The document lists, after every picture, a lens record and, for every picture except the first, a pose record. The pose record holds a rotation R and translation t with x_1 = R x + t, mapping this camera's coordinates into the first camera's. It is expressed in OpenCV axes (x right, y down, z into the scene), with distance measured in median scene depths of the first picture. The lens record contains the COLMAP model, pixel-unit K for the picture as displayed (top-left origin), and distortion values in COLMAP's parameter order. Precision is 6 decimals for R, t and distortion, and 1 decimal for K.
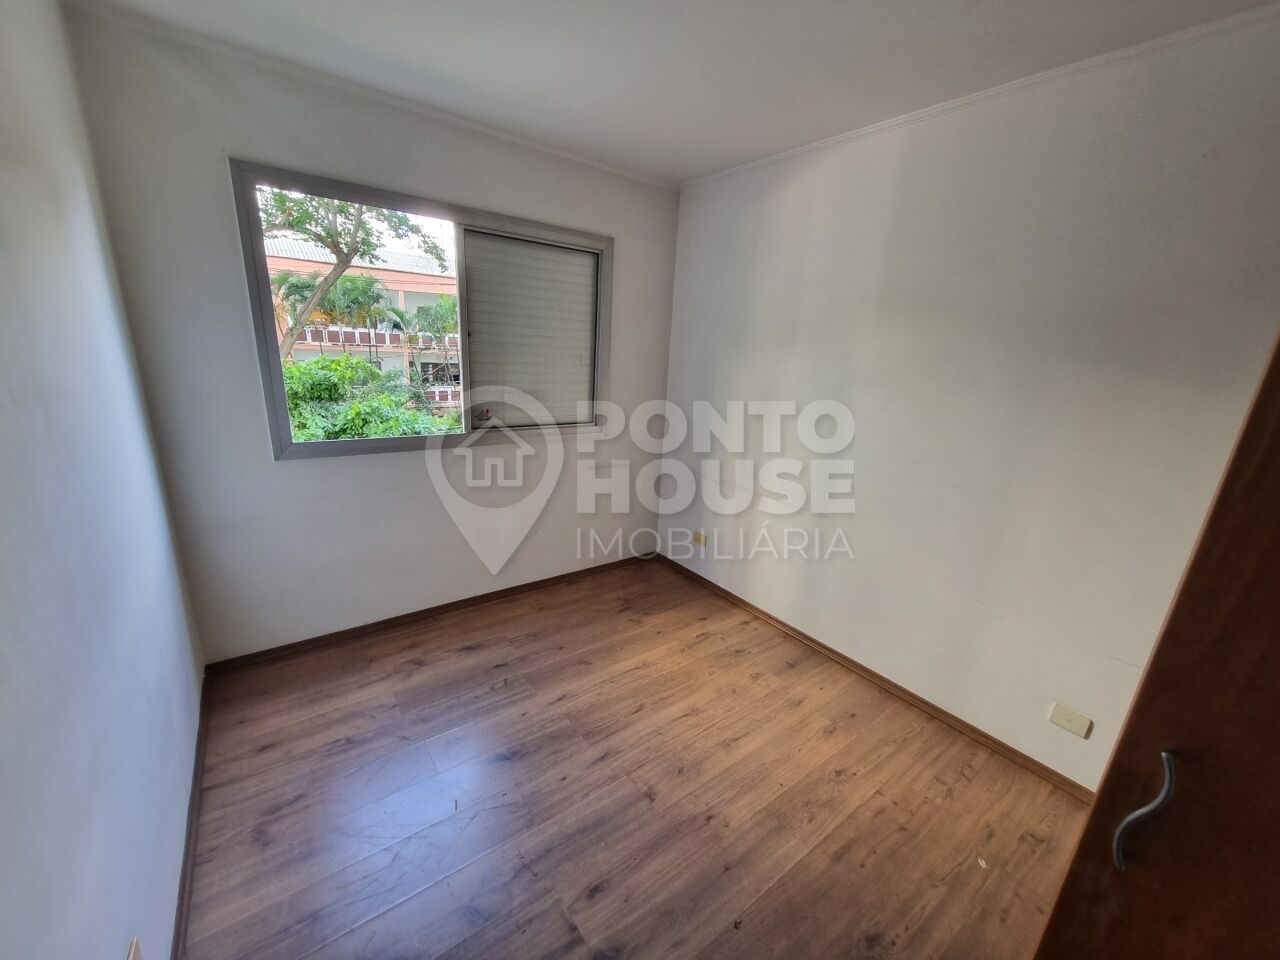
lens RADIAL K [[498.8, 0, 641.1], [0, 498.8, 496.4], [0, 0, 1]] dist [0.001083, -0.000105]
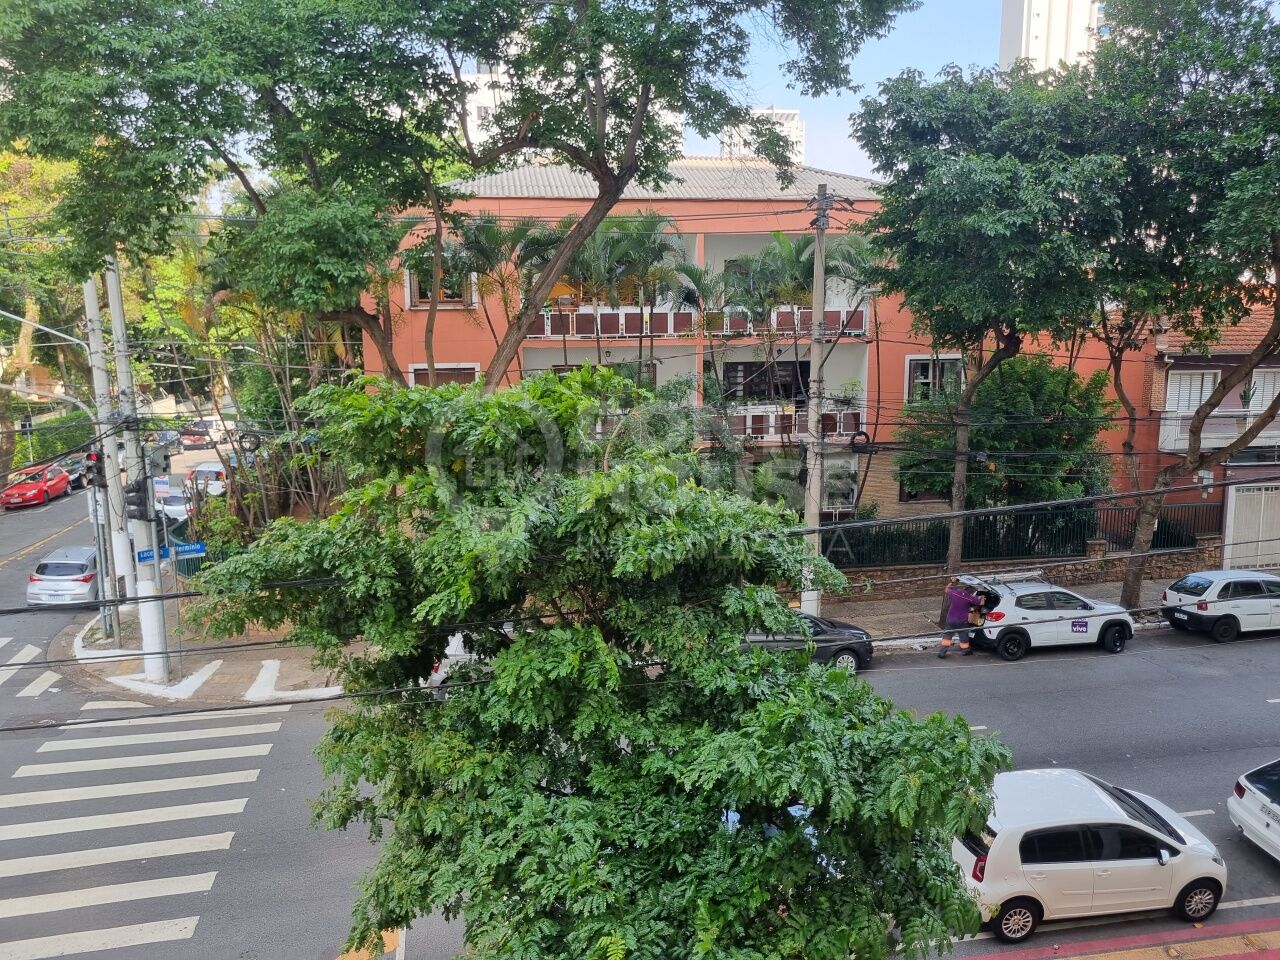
lens RADIAL K [[979.0, 0, 640.7], [0, 979.0, 486.6], [0, 0, 1]] dist [0.013037, -0.006171]
pose [[0.885257, 0.024004, -0.464483, -0.475712], [-0.080977, 0.991369, -0.103099, -0.324050], [0.458000, 0.128882, 0.879560, 0.888563]]
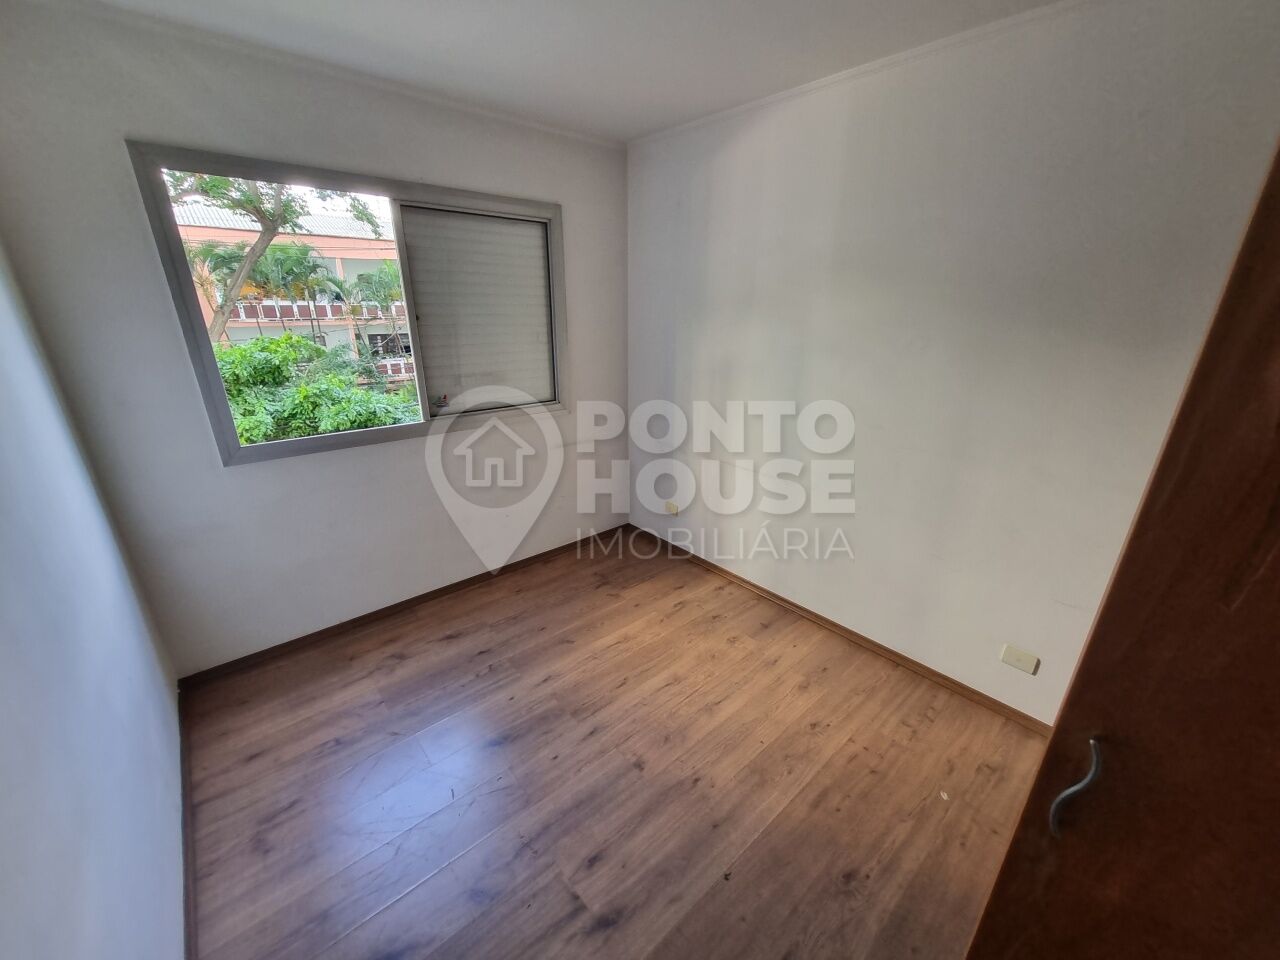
lens RADIAL K [[498.8, 0, 641.1], [0, 498.8, 496.4], [0, 0, 1]] dist [0.001083, -0.000105]
pose [[0.995799, -0.072981, 0.055300, 0.004213], [0.068383, 0.994372, 0.080918, -0.040800], [-0.060894, -0.076797, 0.995185, -0.002183]]
